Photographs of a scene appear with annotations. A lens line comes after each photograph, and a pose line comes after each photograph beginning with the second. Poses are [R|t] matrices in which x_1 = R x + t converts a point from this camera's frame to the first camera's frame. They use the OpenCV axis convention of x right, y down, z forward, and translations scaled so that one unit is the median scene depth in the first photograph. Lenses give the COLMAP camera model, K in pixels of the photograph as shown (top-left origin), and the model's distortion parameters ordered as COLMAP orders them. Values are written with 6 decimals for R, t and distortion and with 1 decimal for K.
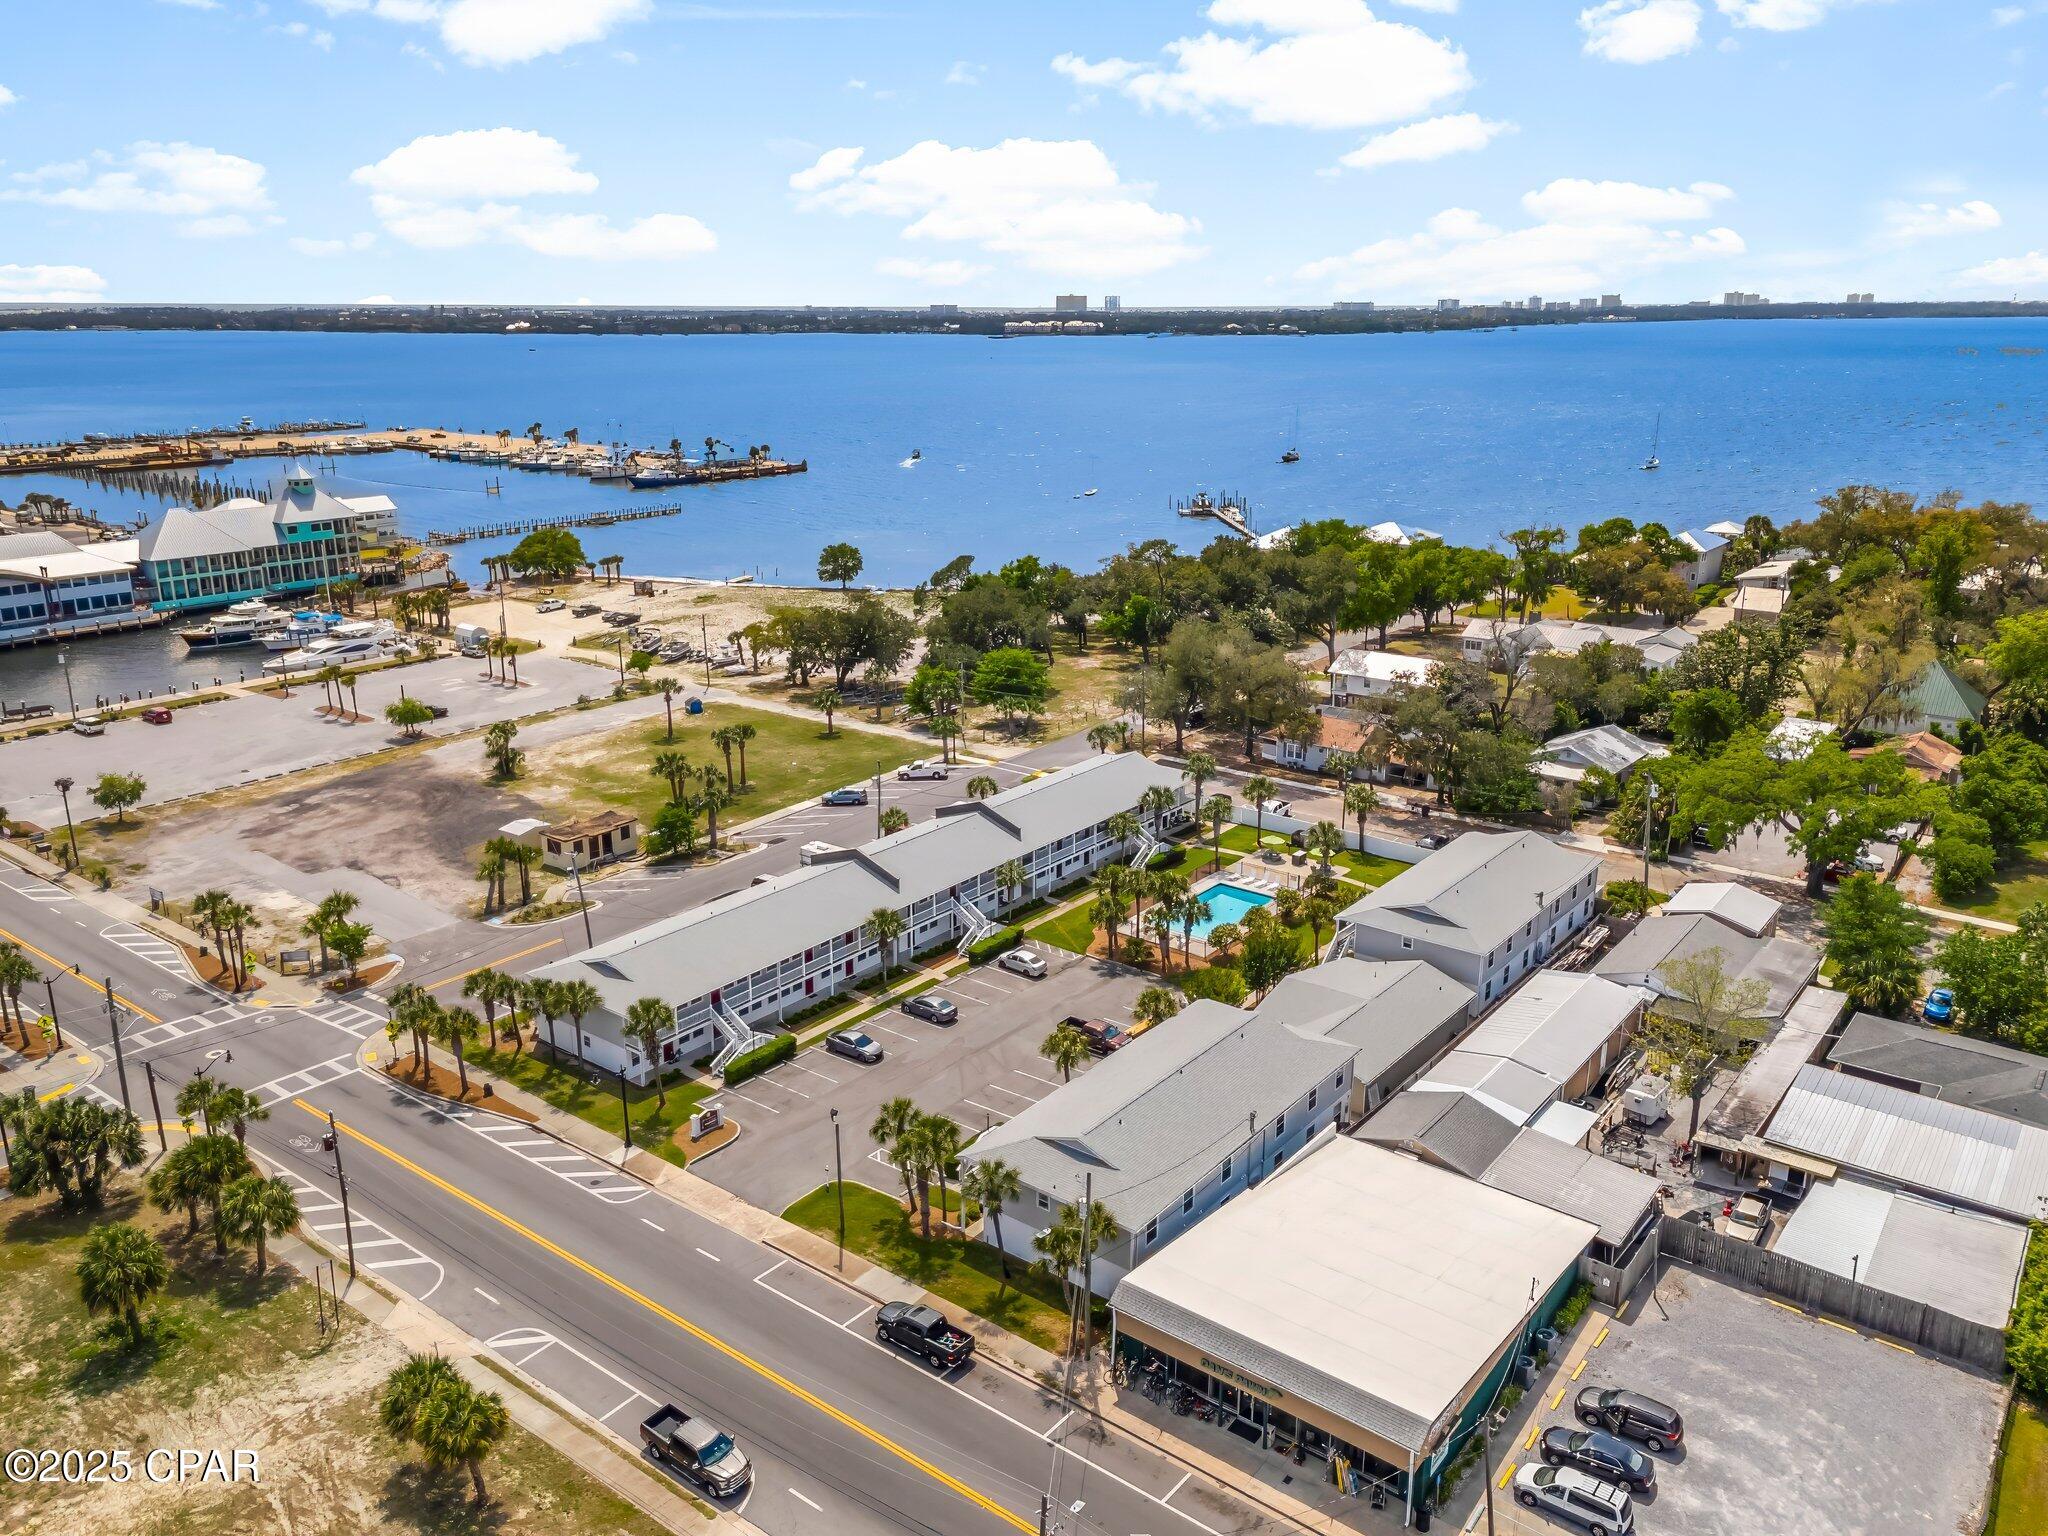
lens RADIAL K [[1539.1, 0, 1024.0], [0, 1539.1, 768.0], [0, 0, 1]] dist [0.094940, -0.097630]
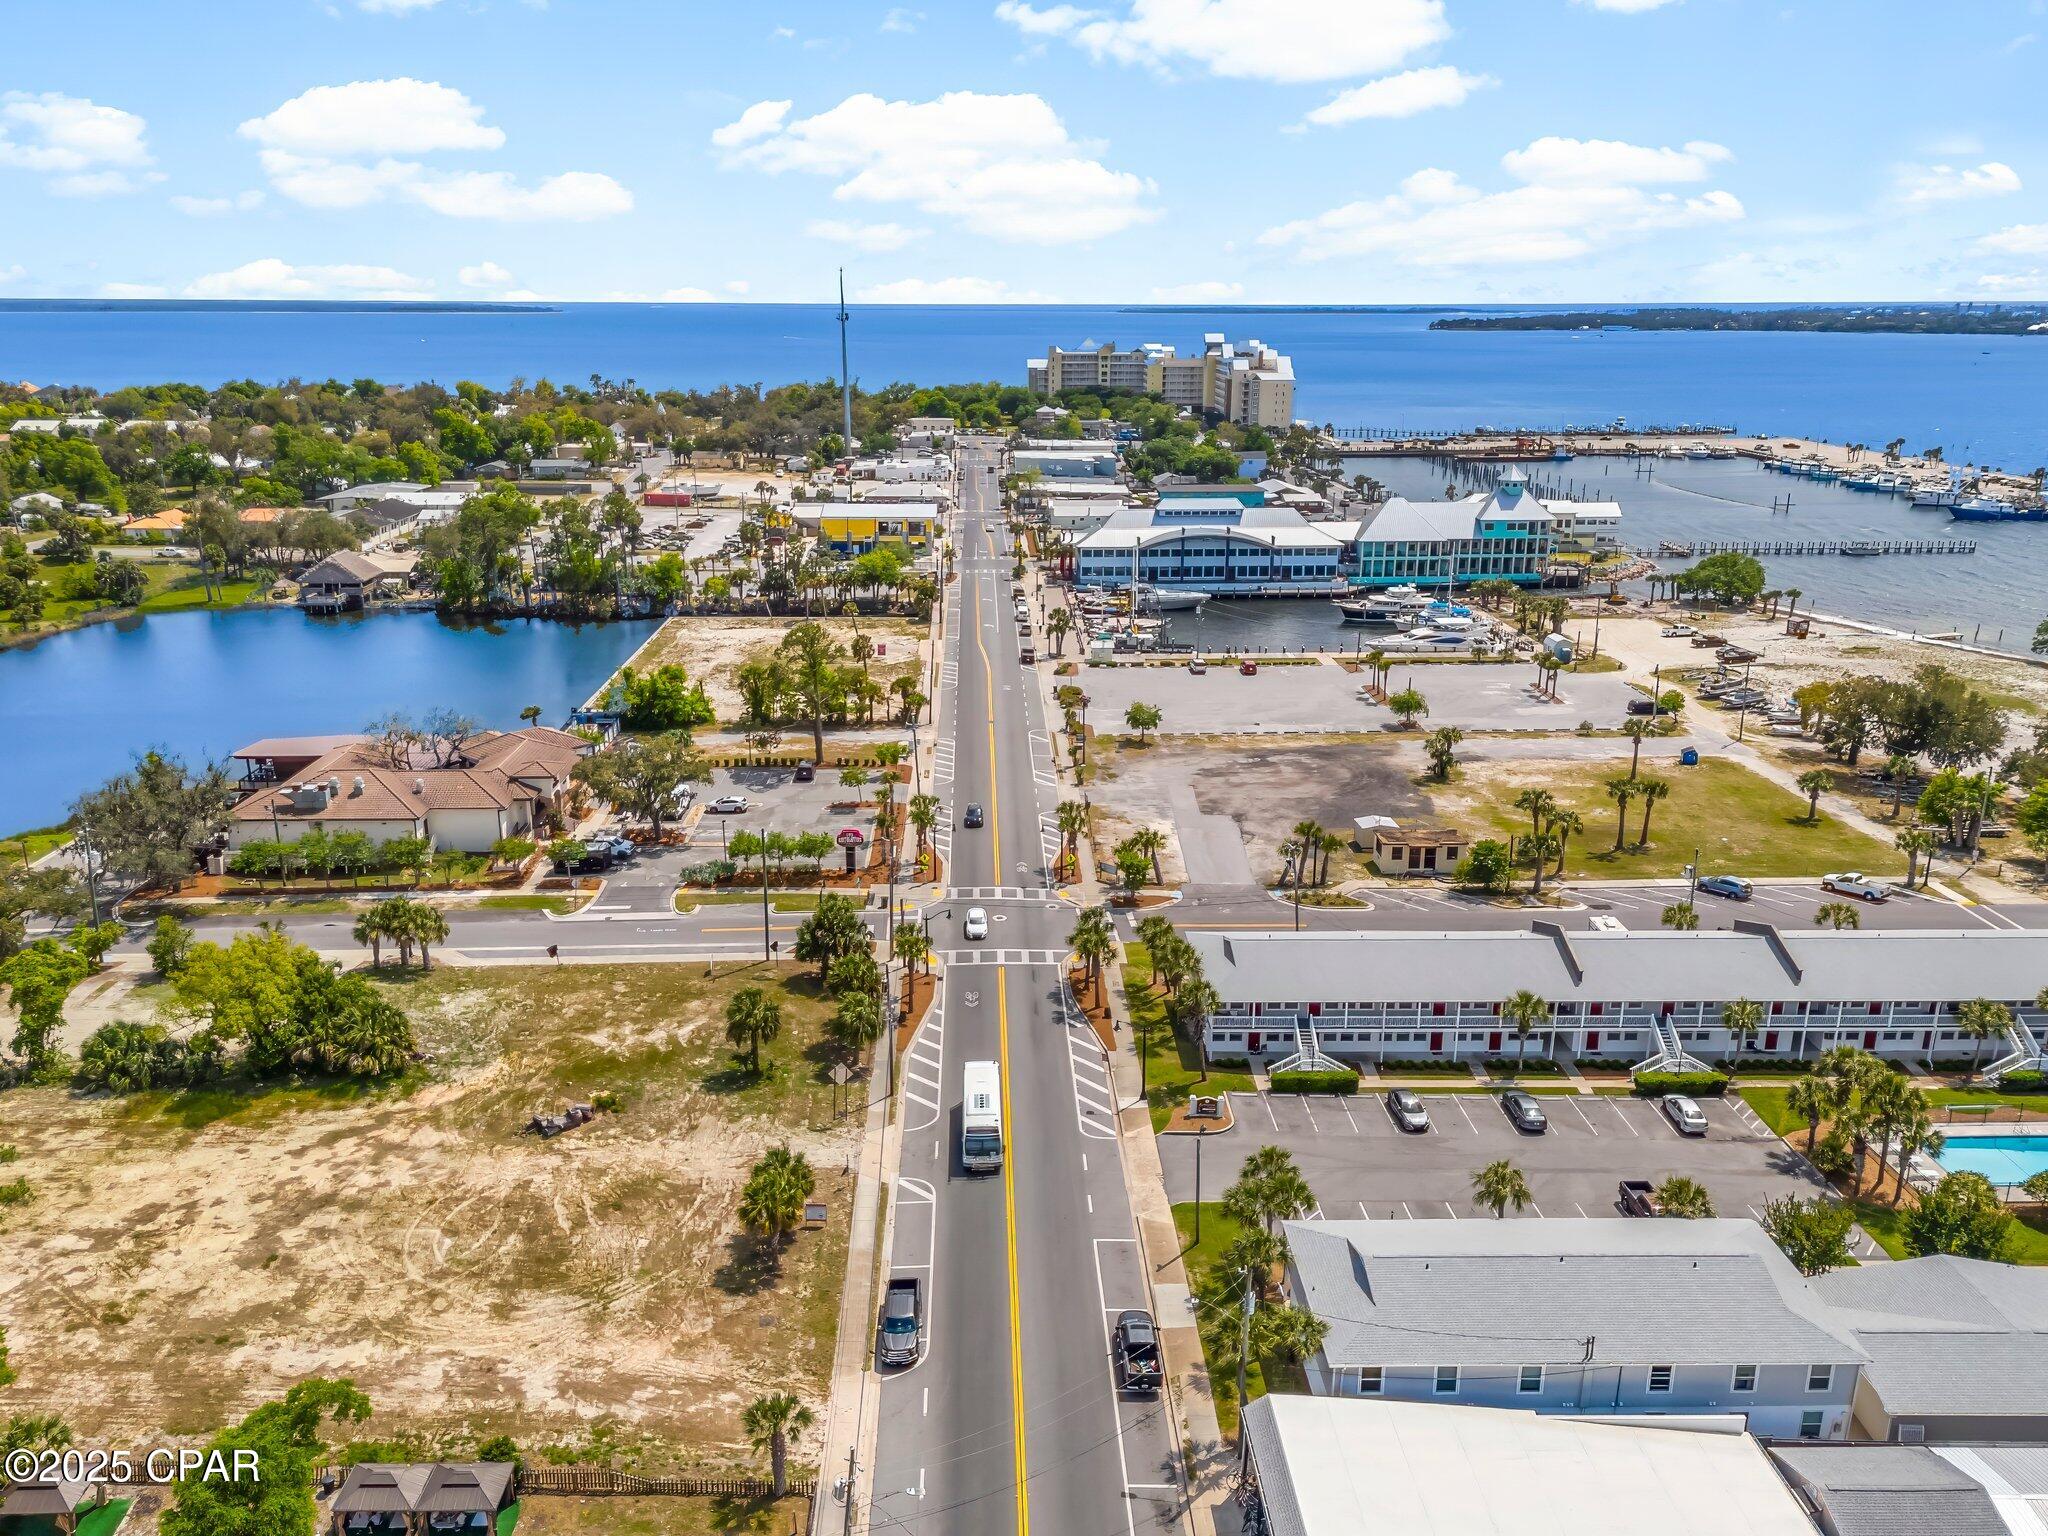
lens RADIAL K [[1539.1, 0, 1024.0], [0, 1539.1, 768.0], [0, 0, 1]] dist [0.094940, -0.097630]
pose [[0.639930, 0.225536, -0.734590, 0.257443], [-0.224657, 0.969103, 0.101830, -0.045935], [0.734860, 0.099867, 0.670826, 0.096367]]
